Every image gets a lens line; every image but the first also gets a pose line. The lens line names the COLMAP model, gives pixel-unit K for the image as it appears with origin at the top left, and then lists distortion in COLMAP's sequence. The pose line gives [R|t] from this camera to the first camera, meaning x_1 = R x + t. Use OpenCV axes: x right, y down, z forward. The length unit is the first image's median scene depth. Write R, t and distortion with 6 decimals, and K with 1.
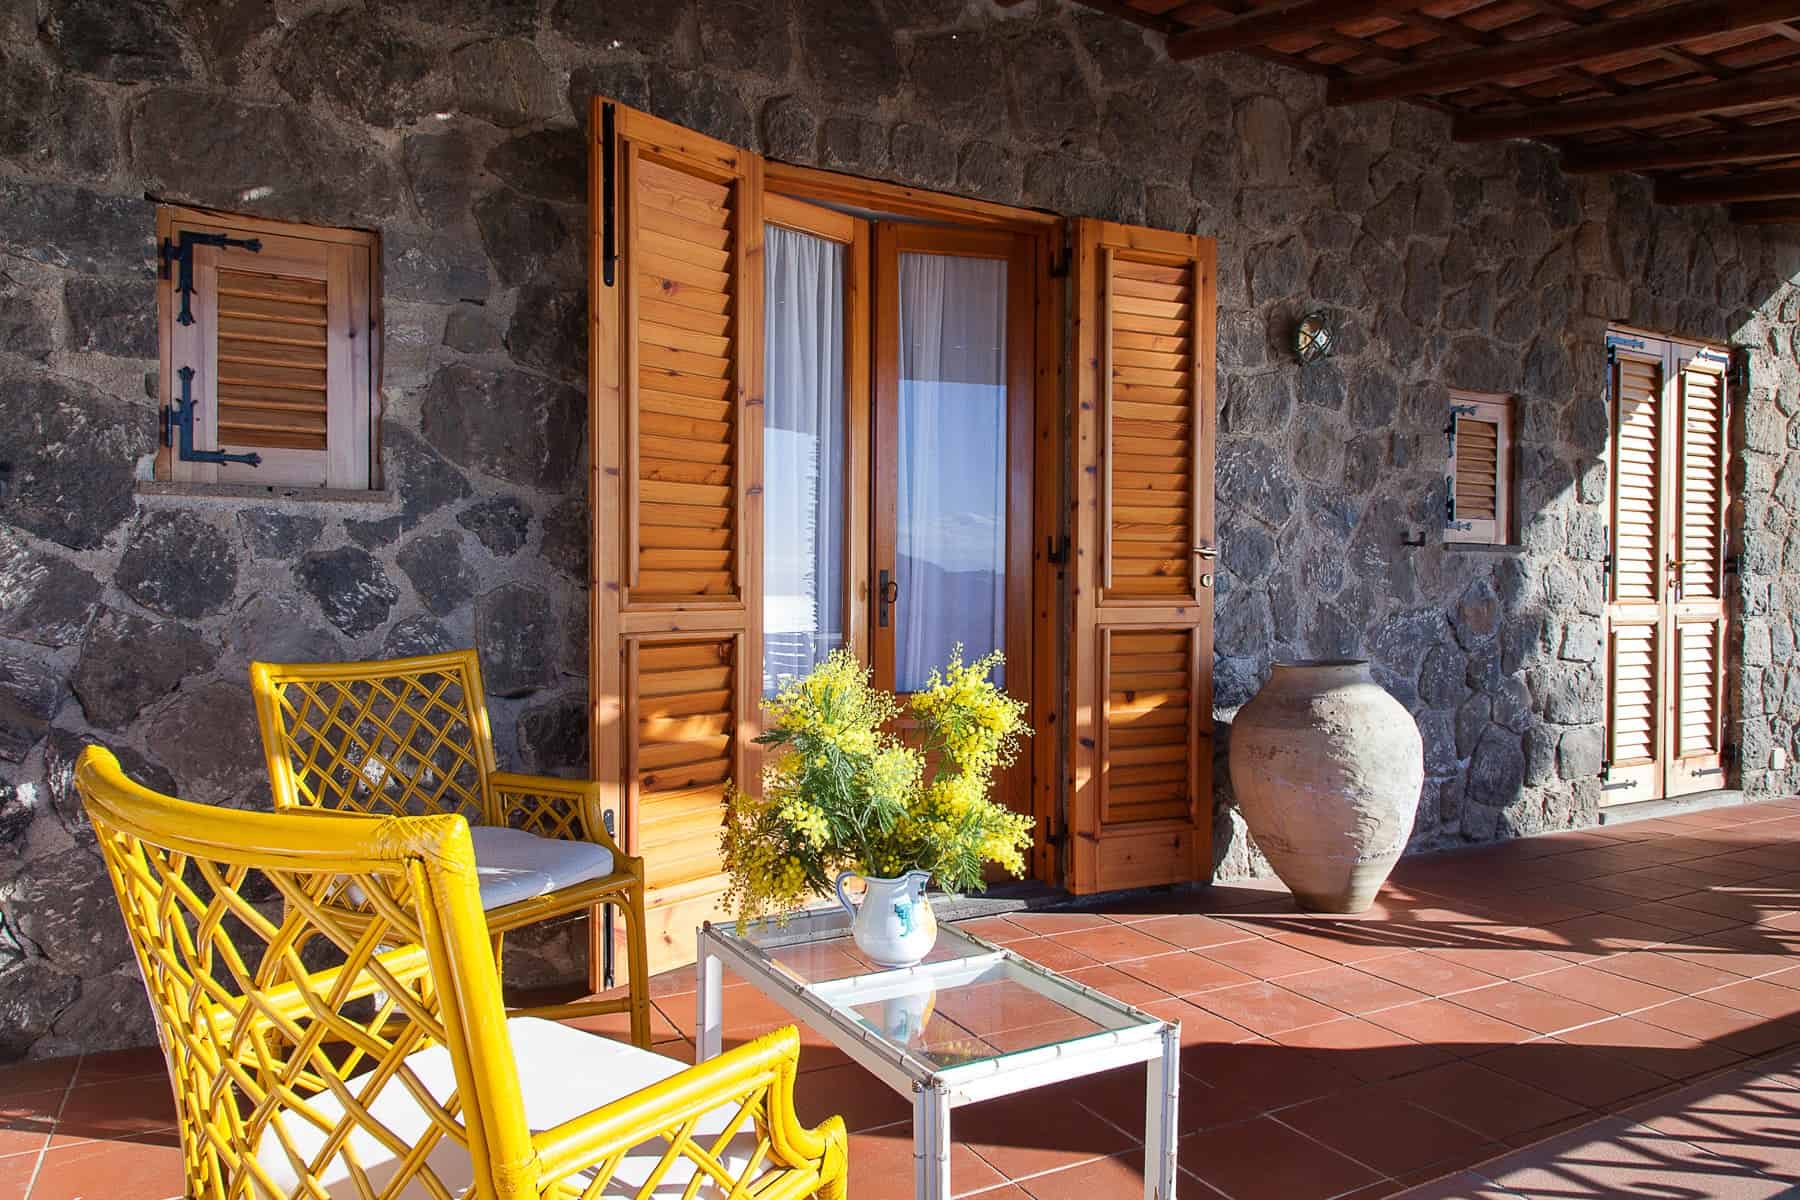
lens RADIAL K [[1208.1, 0, 900.0], [0, 1208.1, 600.0], [0, 0, 1]] dist [0.011422, 0.003831]
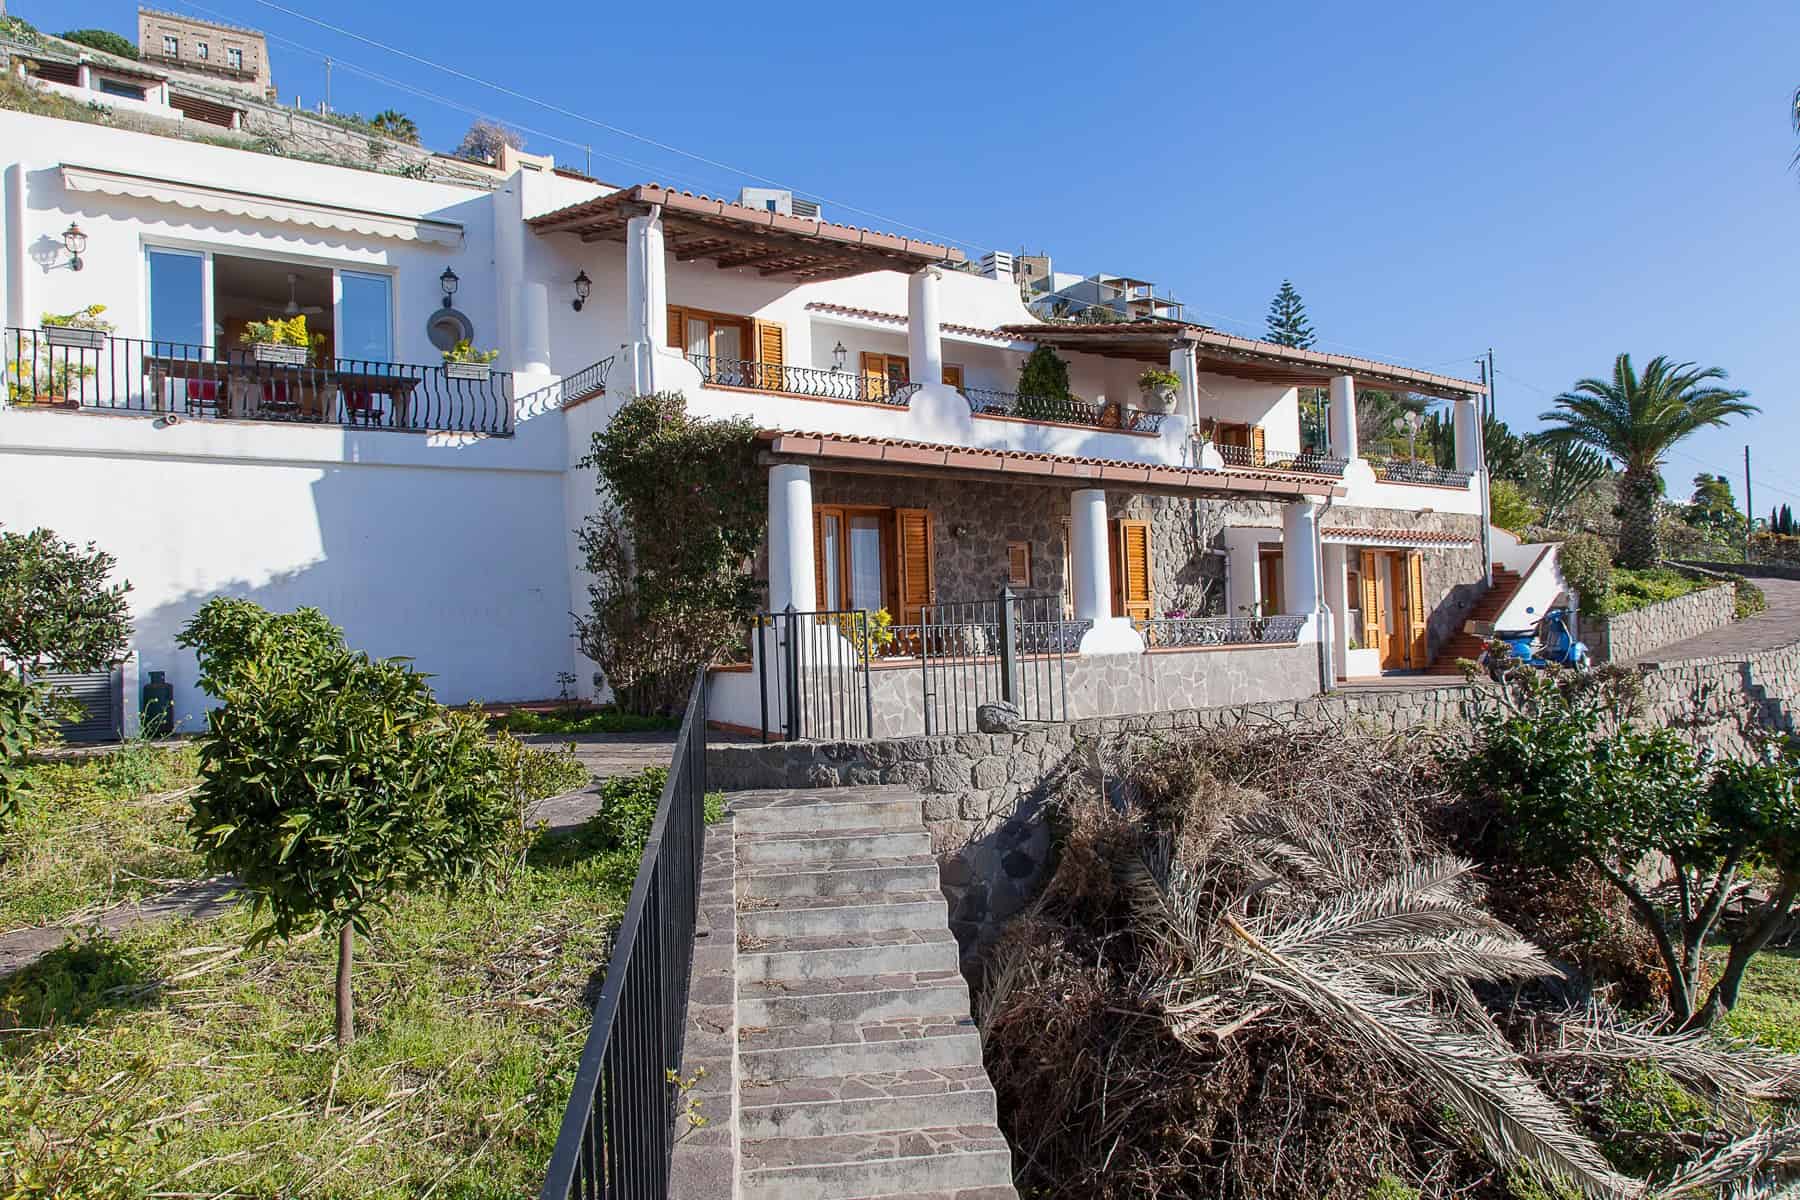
lens RADIAL K [[1147.7, 0, 943.8], [0, 1147.7, 605.9], [0, 0, 1]] dist [0.013586, -0.003169]
pose [[0.983622, -0.034051, 0.176997, -0.317664], [0.041352, 0.998432, -0.037722, 0.128391], [-0.175435, 0.044423, 0.983488, -2.294706]]
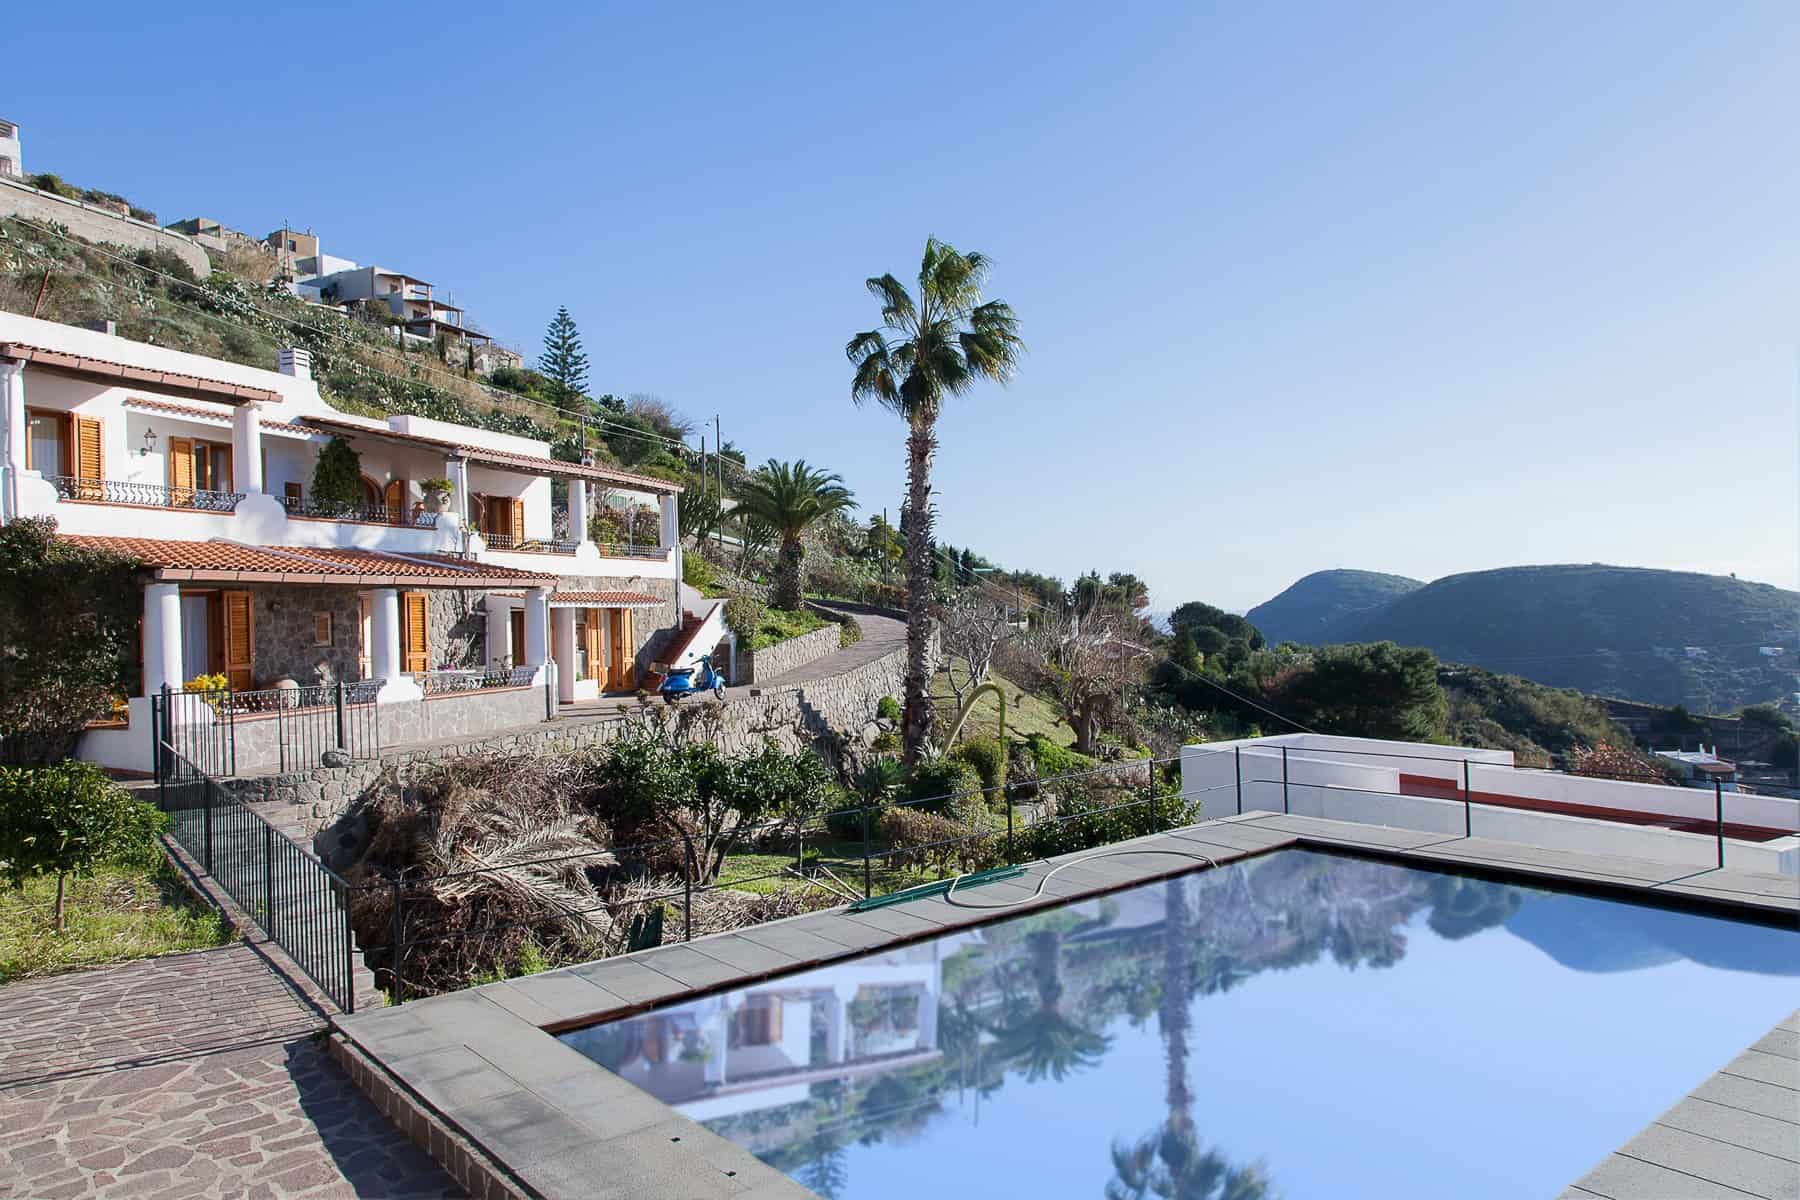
lens RADIAL K [[1097.8, 0, 844.6], [0, 1097.8, 603.5], [0, 0, 1]] dist [0.012918, -0.001345]
pose [[0.750792, -0.017066, 0.660319, -0.821562], [0.039056, 0.999064, -0.018586, -0.060209], [-0.659384, 0.039744, 0.750755, -3.629293]]
